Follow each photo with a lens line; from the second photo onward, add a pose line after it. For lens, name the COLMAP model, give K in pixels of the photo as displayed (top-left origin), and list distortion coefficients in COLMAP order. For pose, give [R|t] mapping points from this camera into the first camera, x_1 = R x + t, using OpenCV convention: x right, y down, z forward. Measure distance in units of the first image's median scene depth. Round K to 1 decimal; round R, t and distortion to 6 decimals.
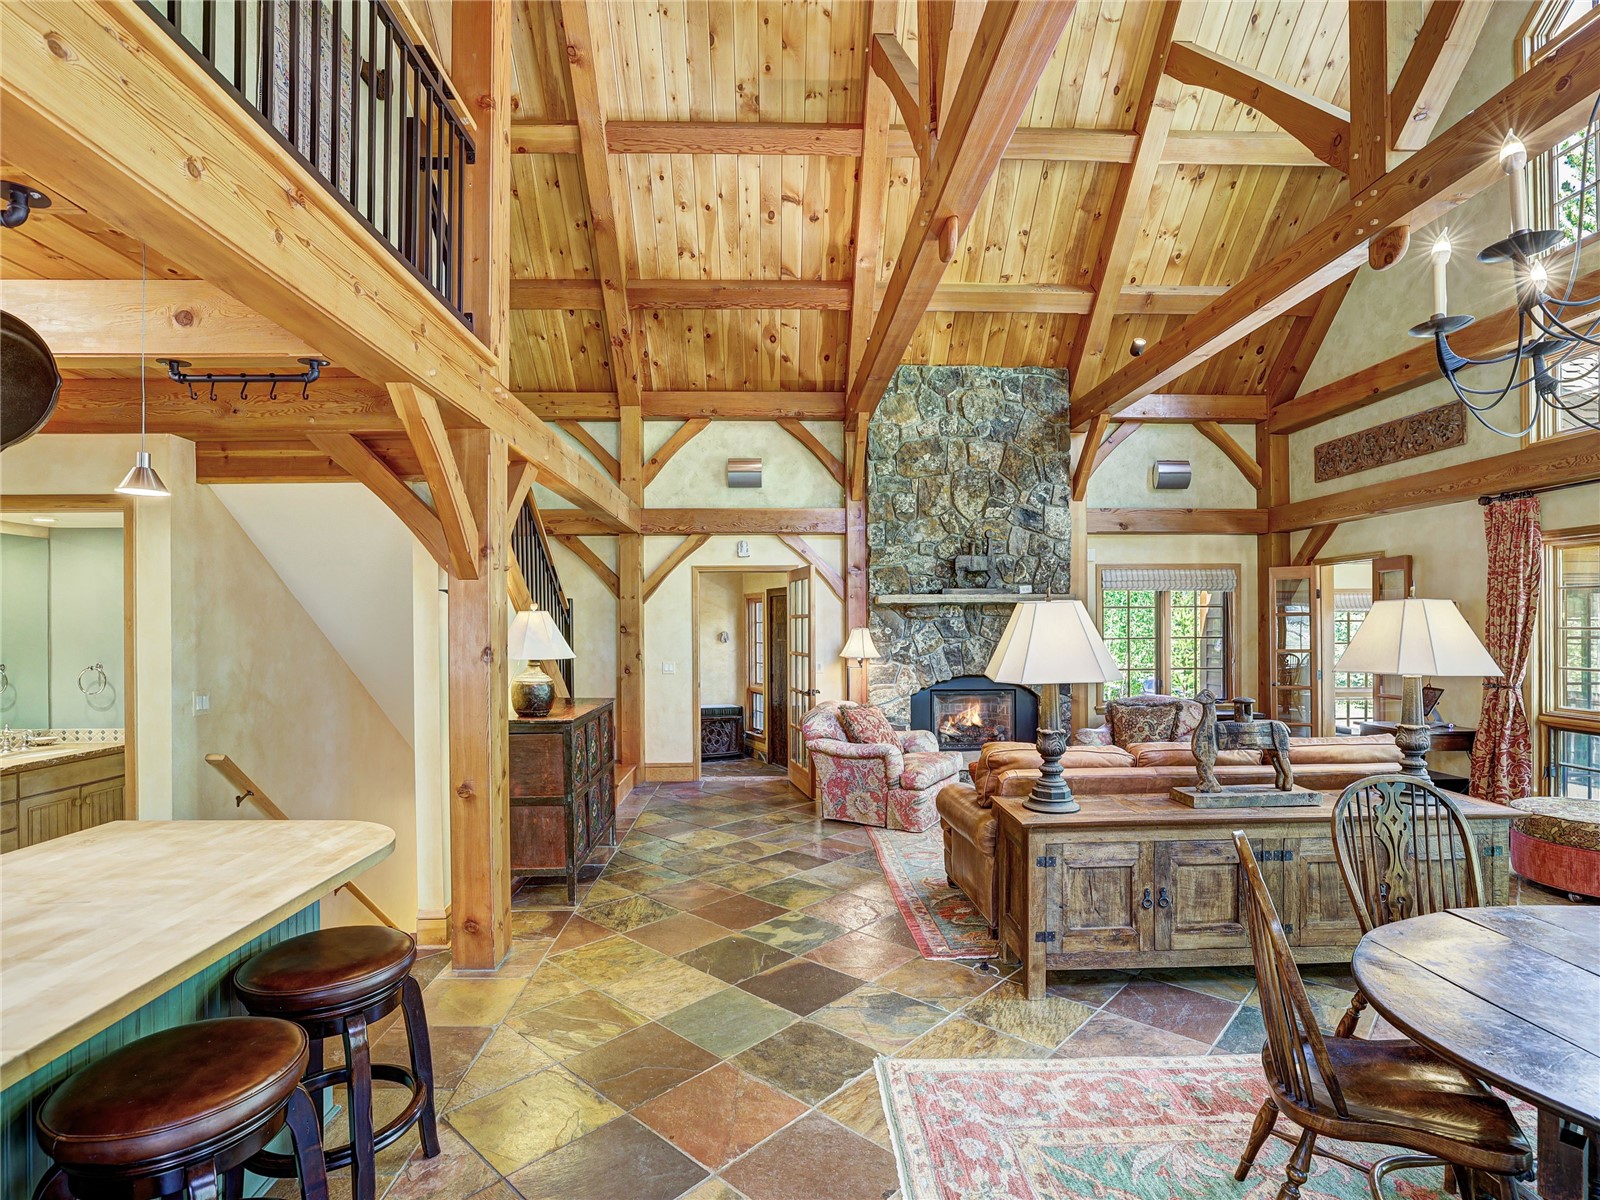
lens RADIAL K [[842.8, 0, 800.0], [0, 842.8, 600.0], [0, 0, 1]] dist [-0.034150, 0.000298]
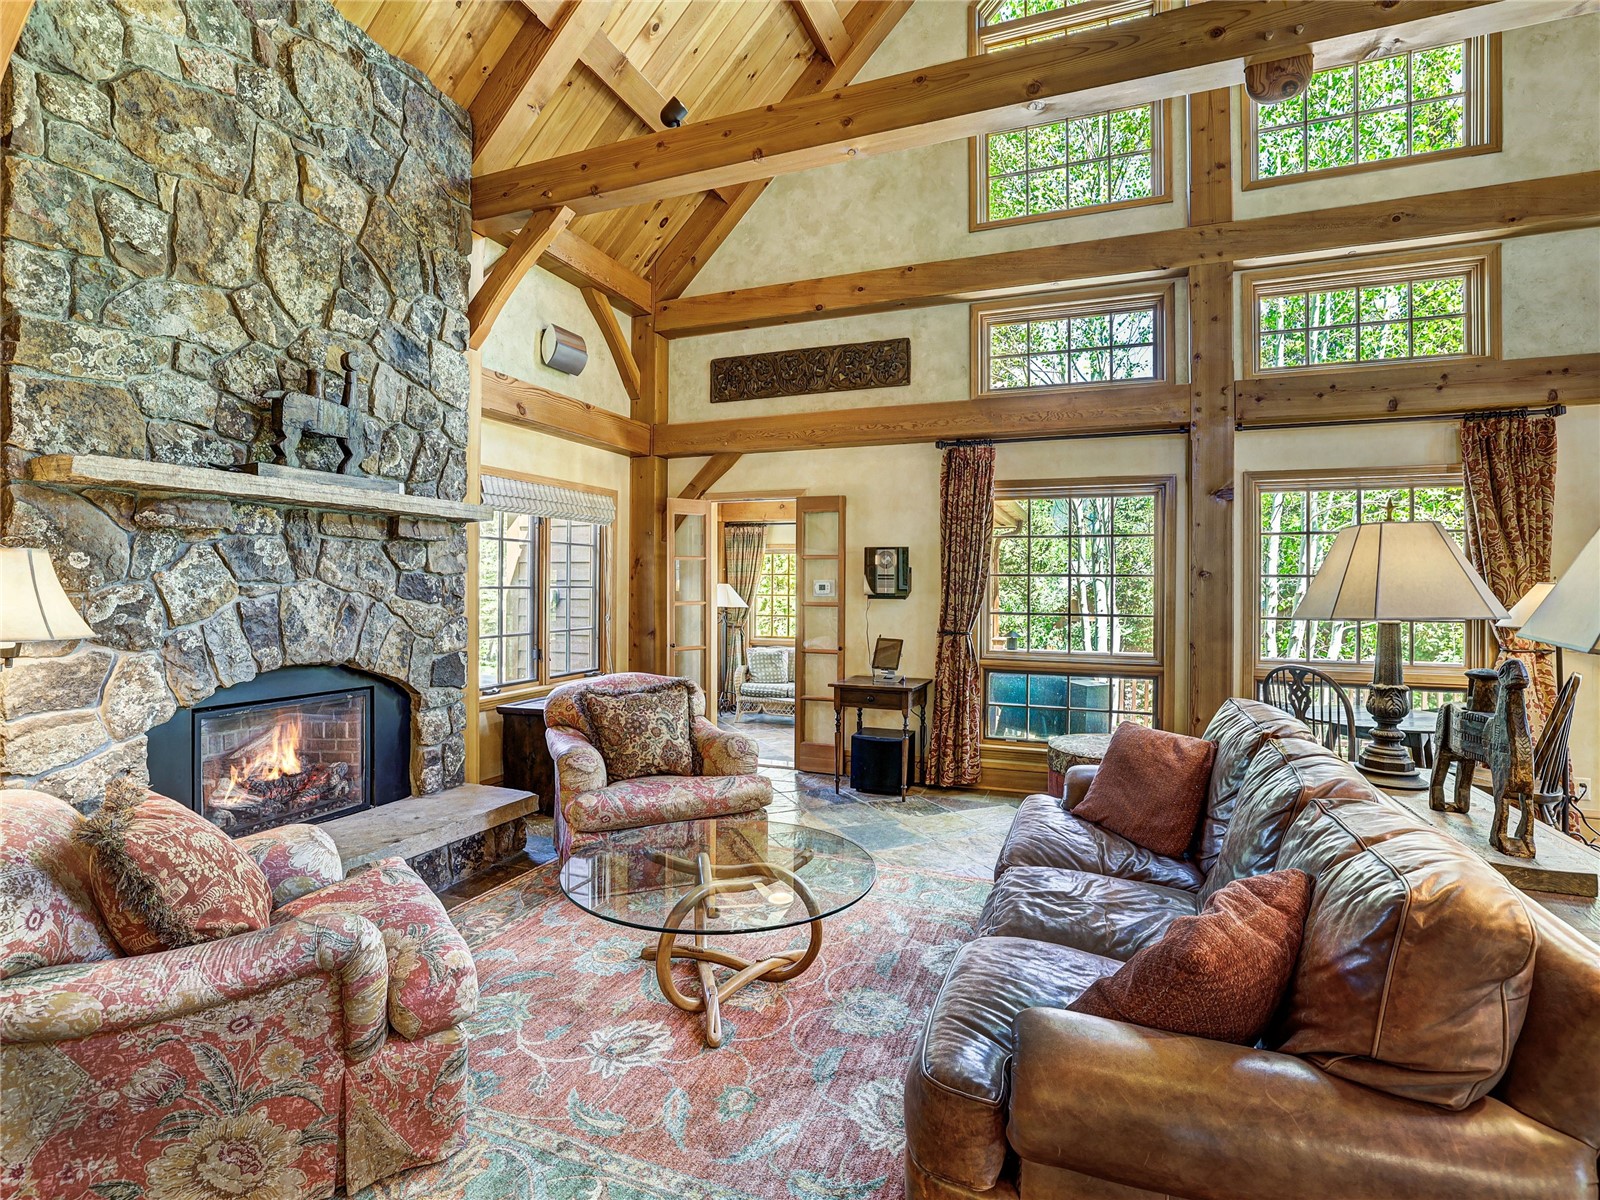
lens RADIAL K [[794.9, 0, 798.1], [0, 794.9, 572.1], [0, 0, 1]] dist [-0.031339, 0.014675]
pose [[0.401314, 0.021838, 0.915680, -0.074122], [-0.032183, 0.999435, -0.009731, 0.034604], [-0.915375, -0.025564, 0.401789, 0.583862]]
